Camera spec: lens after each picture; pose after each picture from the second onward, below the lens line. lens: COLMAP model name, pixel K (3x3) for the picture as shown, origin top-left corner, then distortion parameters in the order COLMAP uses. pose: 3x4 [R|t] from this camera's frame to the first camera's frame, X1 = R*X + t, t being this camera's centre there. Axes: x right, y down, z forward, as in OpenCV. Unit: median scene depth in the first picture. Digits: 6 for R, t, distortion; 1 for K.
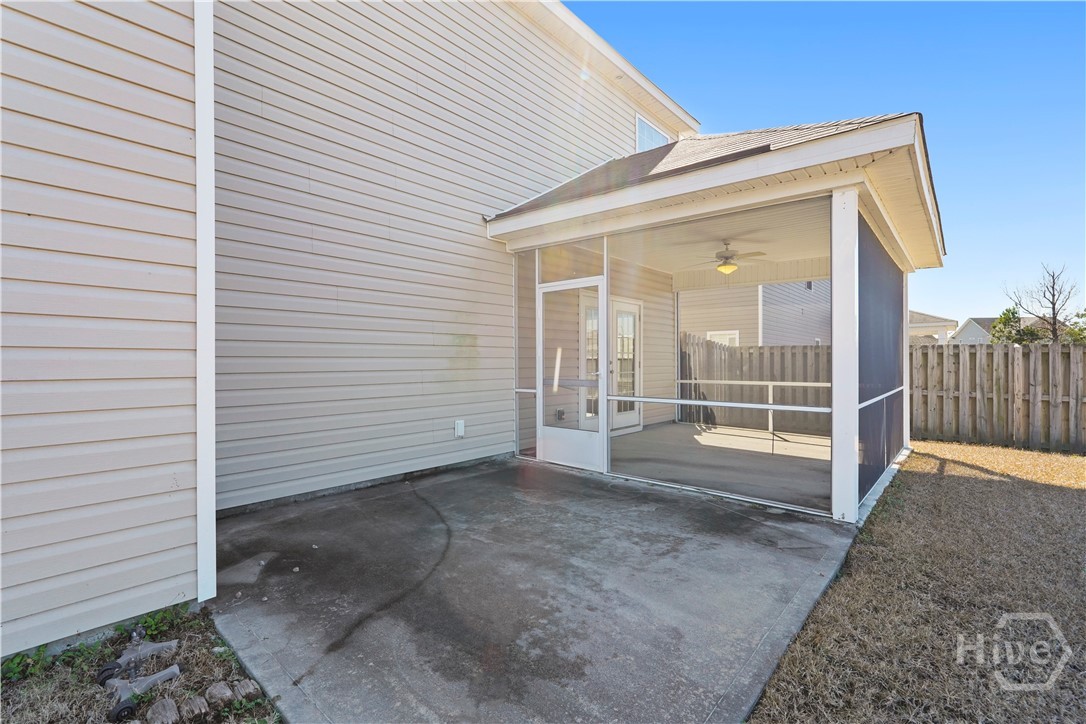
lens RADIAL K [[484.7, 0, 538.6], [0, 484.7, 362.6], [0, 0, 1]] dist [0.001491, -0.000446]
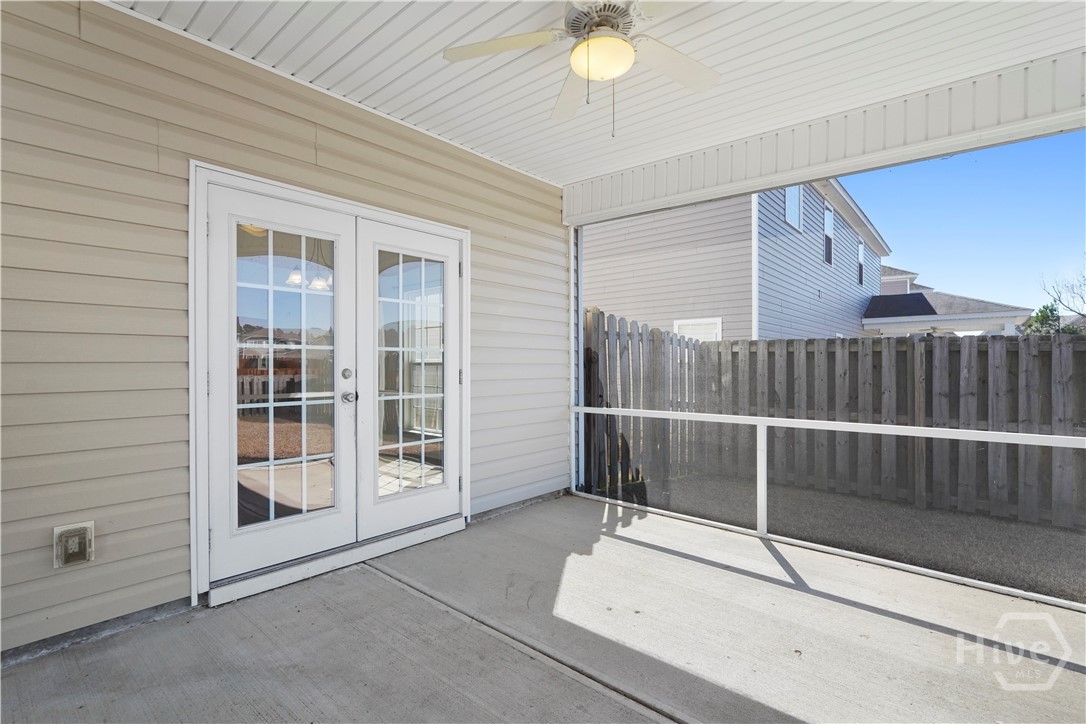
lens RADIAL K [[506.2, 0, 533.3], [0, 506.2, 364.5], [0, 0, 1]] dist [-0.002765, 0.000702]
pose [[0.999988, 0.000718, -0.004755, 0.210066], [-0.000727, 0.999998, -0.001861, -0.004672], [0.004754, 0.001865, 0.999987, 0.416479]]
